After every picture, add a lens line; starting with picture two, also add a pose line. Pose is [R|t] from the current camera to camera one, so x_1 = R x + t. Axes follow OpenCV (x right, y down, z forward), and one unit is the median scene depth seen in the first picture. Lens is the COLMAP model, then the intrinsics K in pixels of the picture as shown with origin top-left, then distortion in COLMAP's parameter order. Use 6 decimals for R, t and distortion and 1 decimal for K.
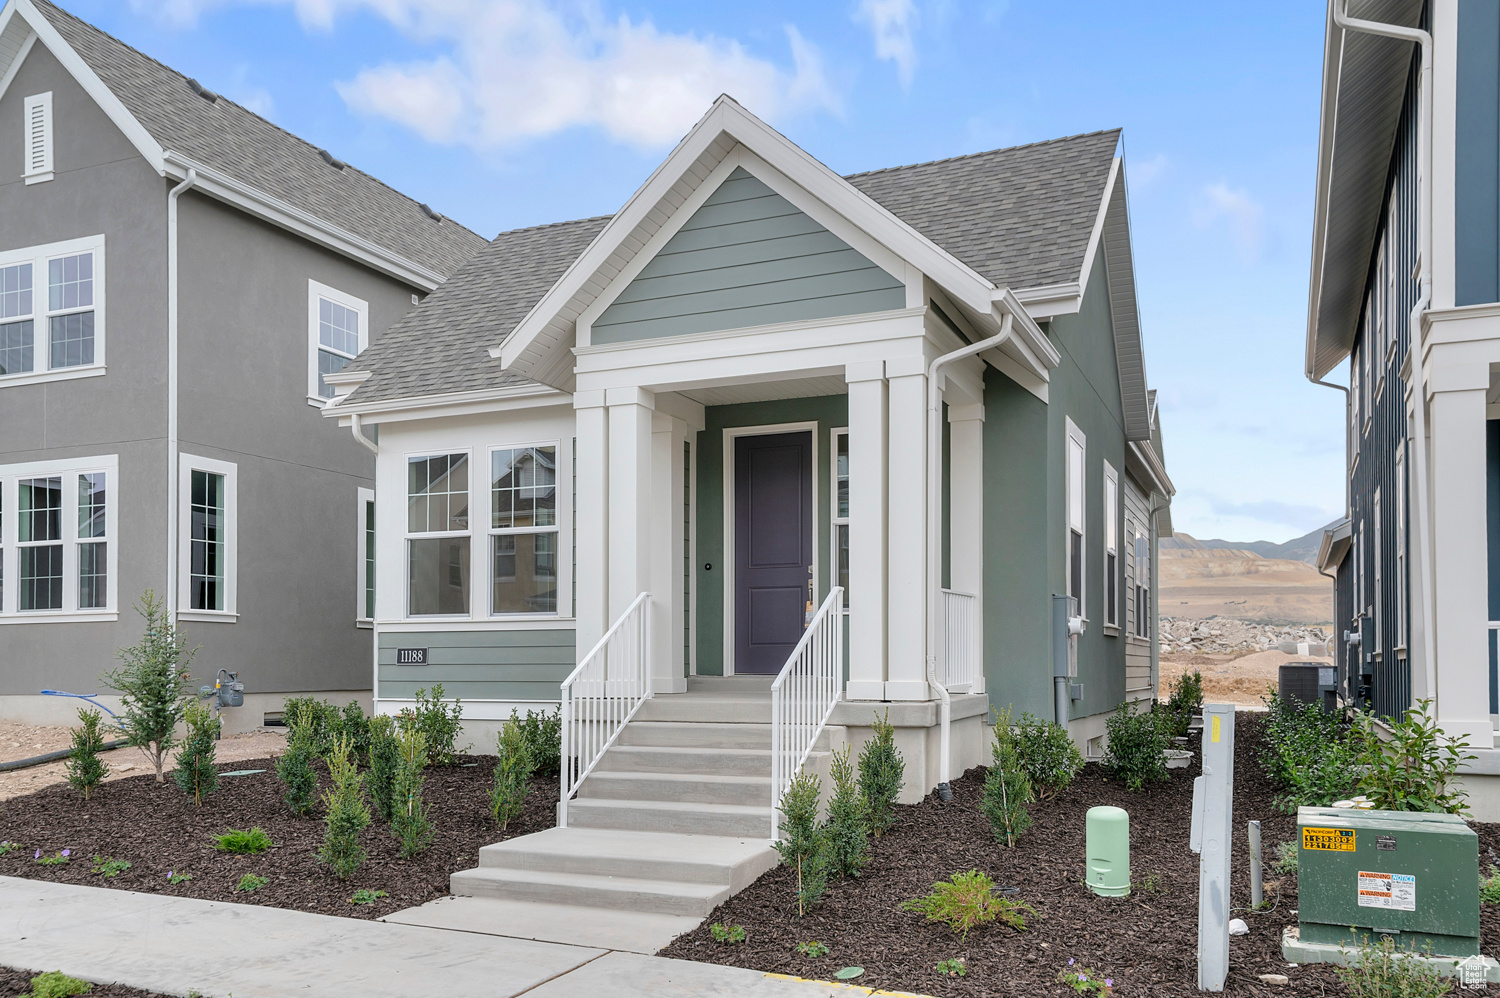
lens RADIAL K [[1168.7, 0, 750.2], [0, 1168.7, 510.1], [0, 0, 1]] dist [0.048241, -0.000260]
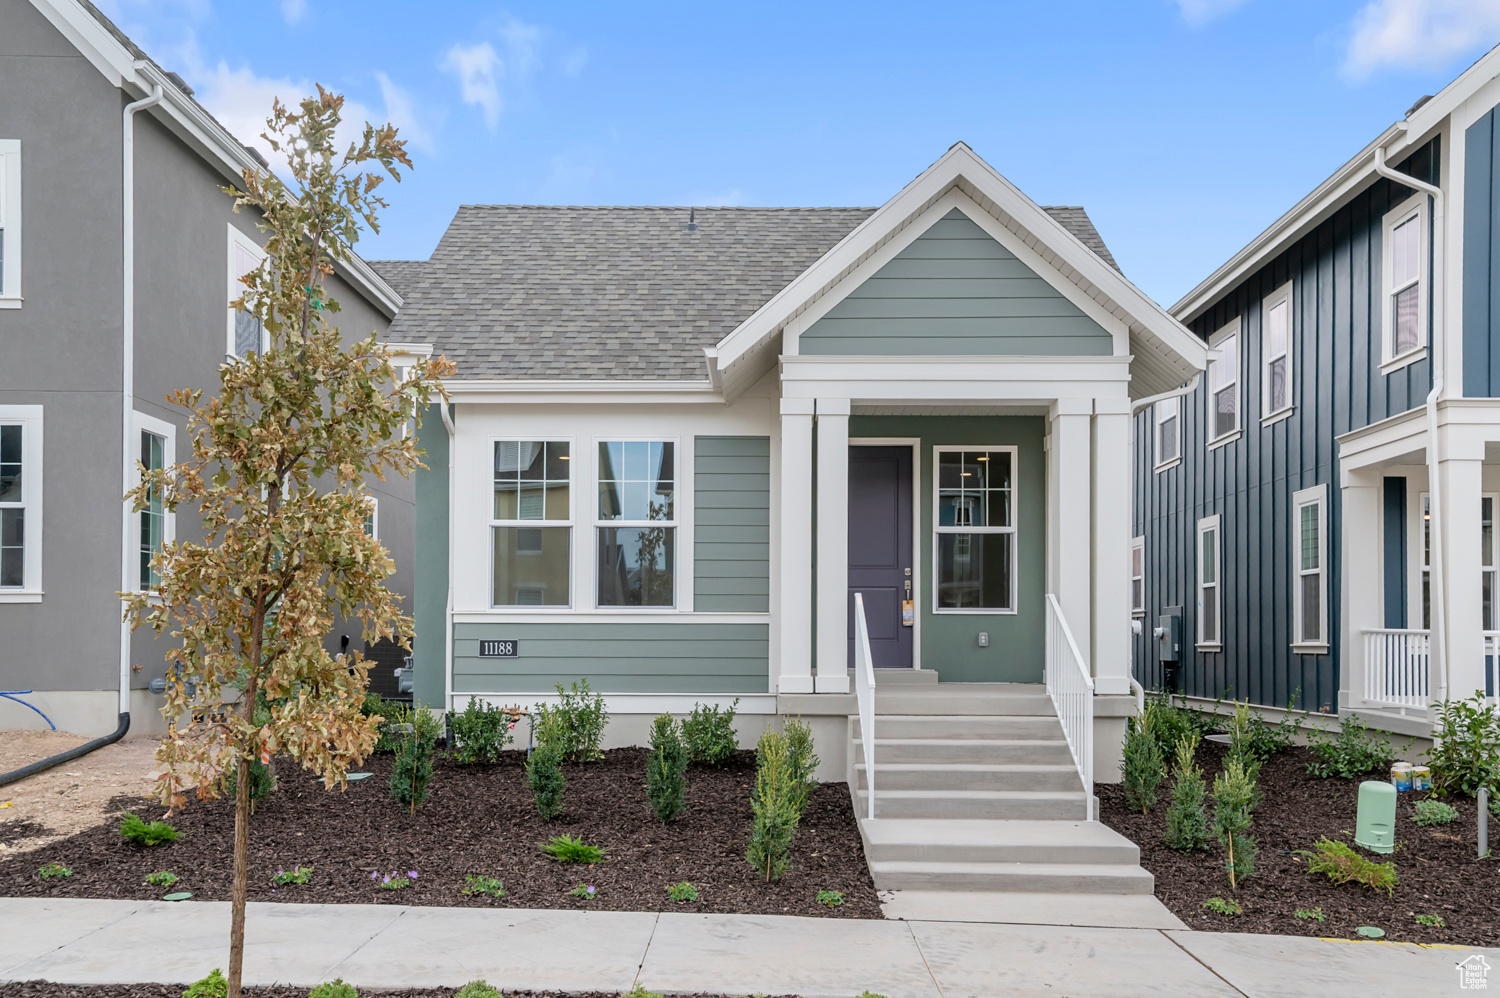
lens RADIAL K [[1104.7, 0, 750.0], [0, 1104.7, 499.0], [0, 0, 1]] dist [0.039647, 0.000586]
pose [[0.925763, 0.051763, 0.374543, -0.554119], [-0.053665, 0.998545, -0.005357, -0.004797], [-0.374276, -0.015141, 0.927194, 0.103798]]
